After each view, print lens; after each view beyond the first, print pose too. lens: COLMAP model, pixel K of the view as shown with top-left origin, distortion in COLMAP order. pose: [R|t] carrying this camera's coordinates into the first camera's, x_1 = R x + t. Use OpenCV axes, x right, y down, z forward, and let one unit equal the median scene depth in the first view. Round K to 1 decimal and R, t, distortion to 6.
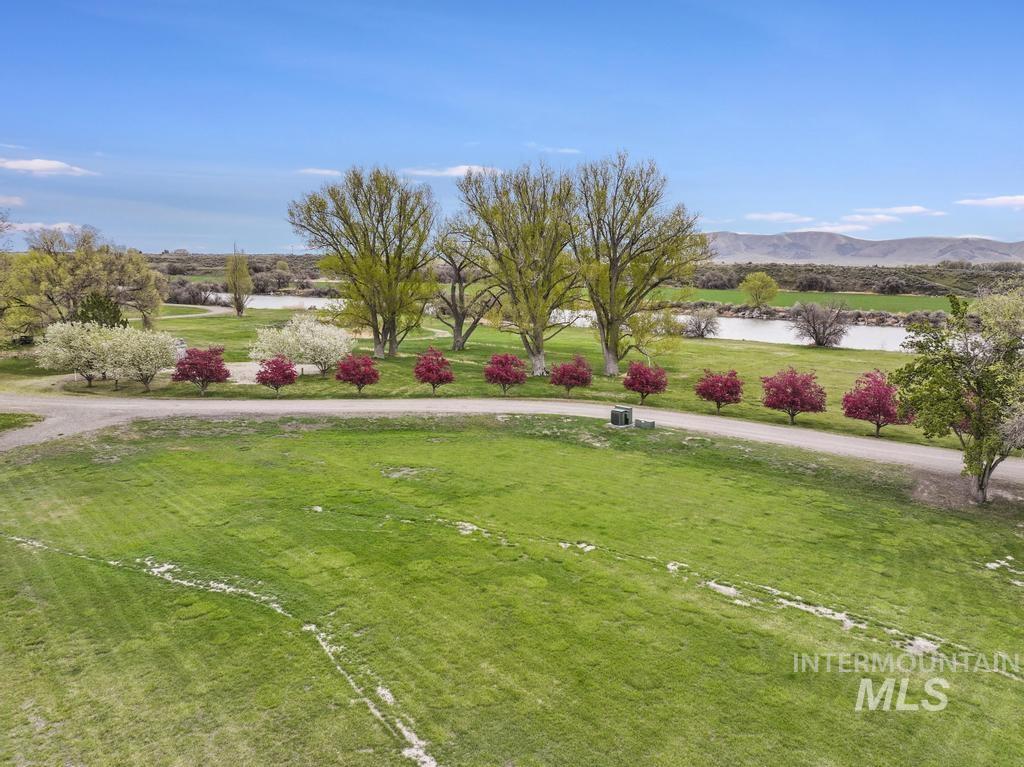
lens RADIAL K [[725.6, 0, 512.9], [0, 725.6, 379.2], [0, 0, 1]] dist [0.004291, 0.008276]
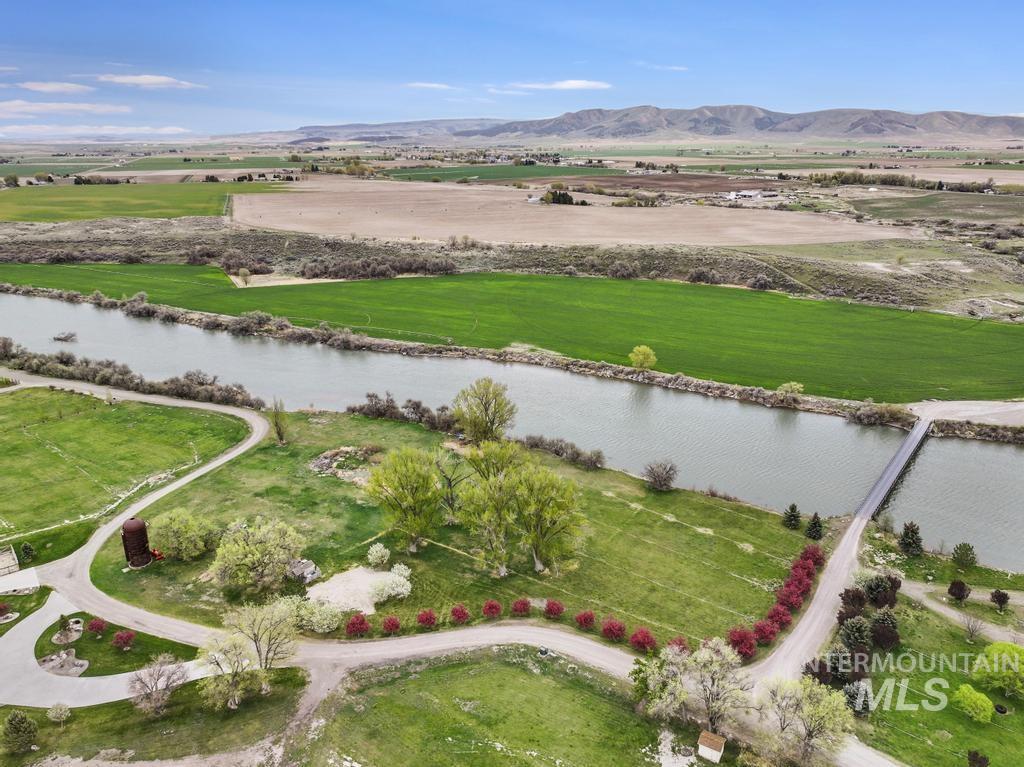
lens RADIAL K [[725.6, 0, 512.9], [0, 725.6, 379.2], [0, 0, 1]] dist [0.004291, 0.008276]
pose [[0.994048, -0.055008, 0.094031, -0.084229], [0.039013, 0.985658, 0.164182, -0.770703], [-0.101714, -0.159536, 0.981938, -0.776976]]
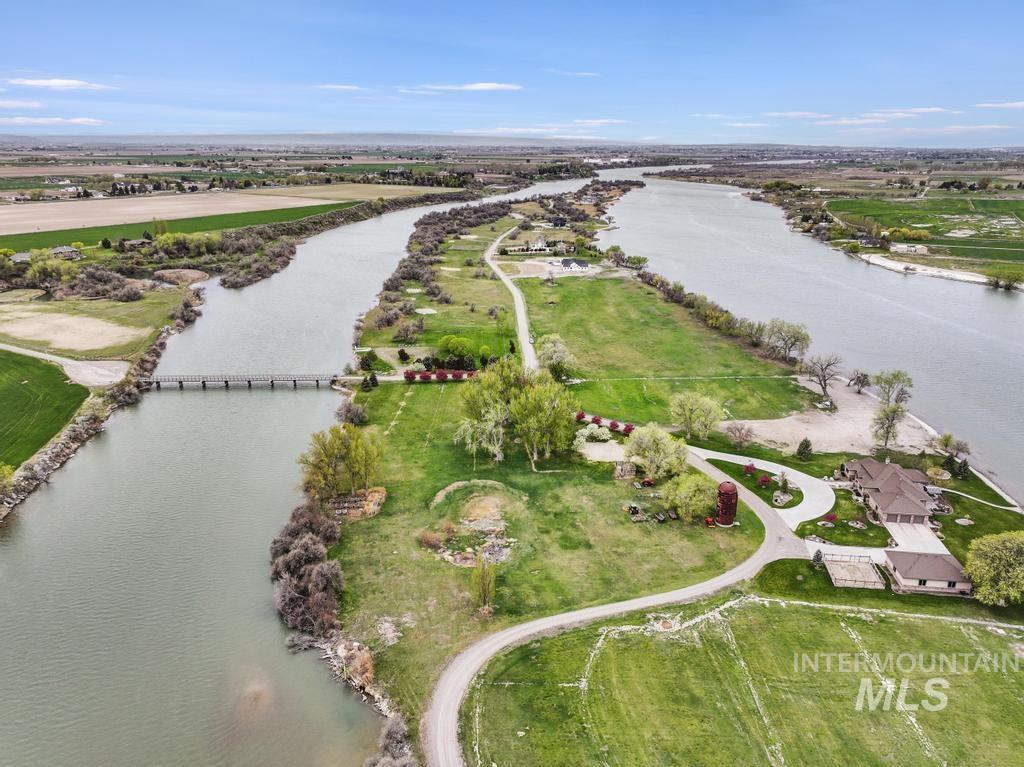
lens RADIAL K [[736.6, 0, 514.2], [0, 736.6, 385.6], [0, 0, 1]] dist [0.003293, 0.005525]
pose [[-0.724530, -0.238232, 0.646762, -1.708201], [0.088736, 0.898316, 0.430296, -1.364992], [-0.683507, 0.369154, -0.629717, 2.645366]]
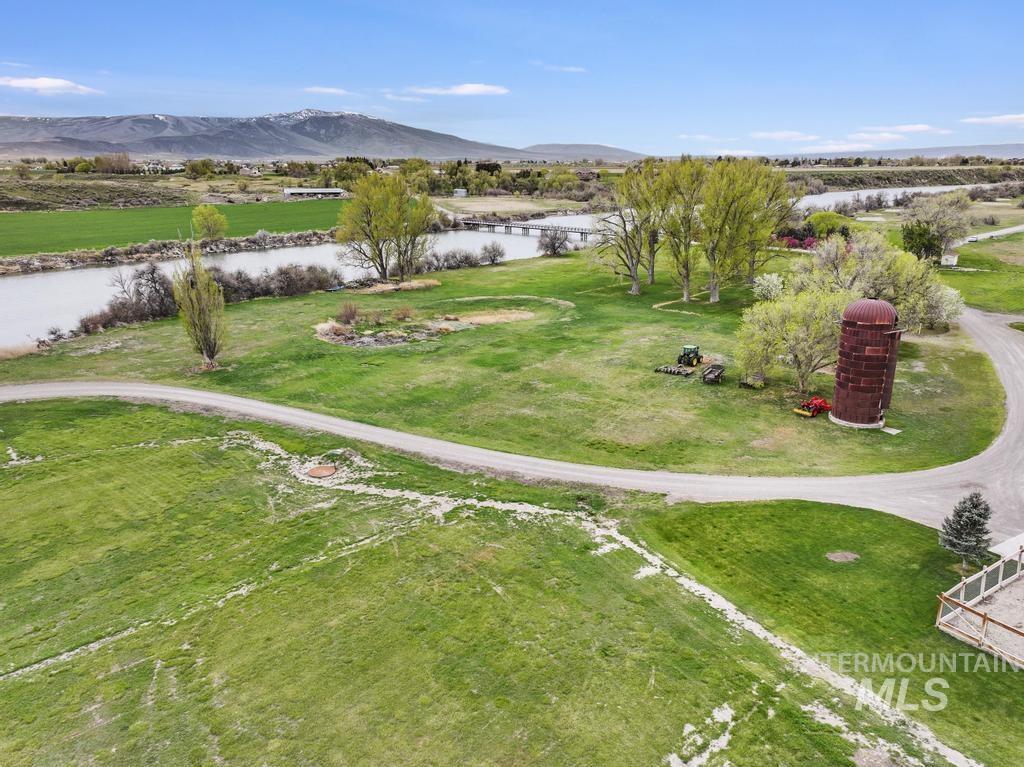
lens RADIAL K [[736.8, 0, 511.9], [0, 736.8, 370.1], [0, 0, 1]] dist [0.005741, 0.008152]
pose [[0.030873, -0.291609, 0.956039, -1.593563], [0.158931, 0.945758, 0.283341, -0.368170], [-0.986807, 0.143197, 0.075544, 1.331615]]
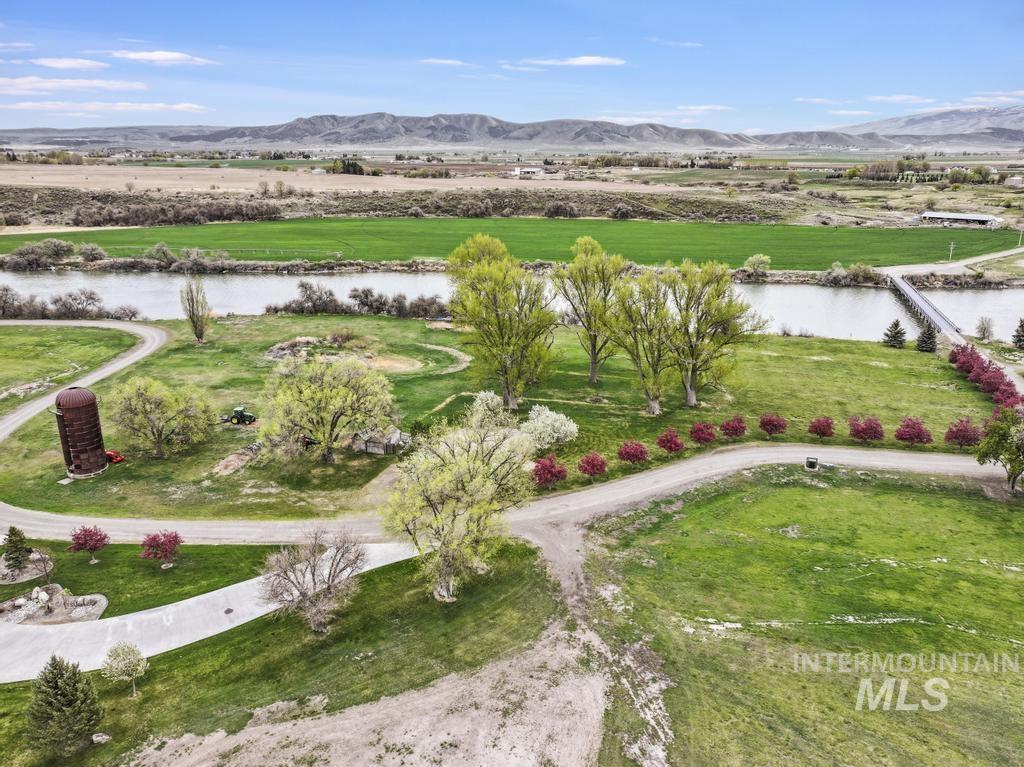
lens RADIAL K [[736.6, 0, 514.2], [0, 736.6, 385.6], [0, 0, 1]] dist [0.003293, 0.005525]
pose [[0.899784, -0.147863, 0.410519, -0.734631], [0.081838, 0.981324, 0.174084, -0.306351], [-0.428593, -0.123042, 0.895080, -0.169149]]
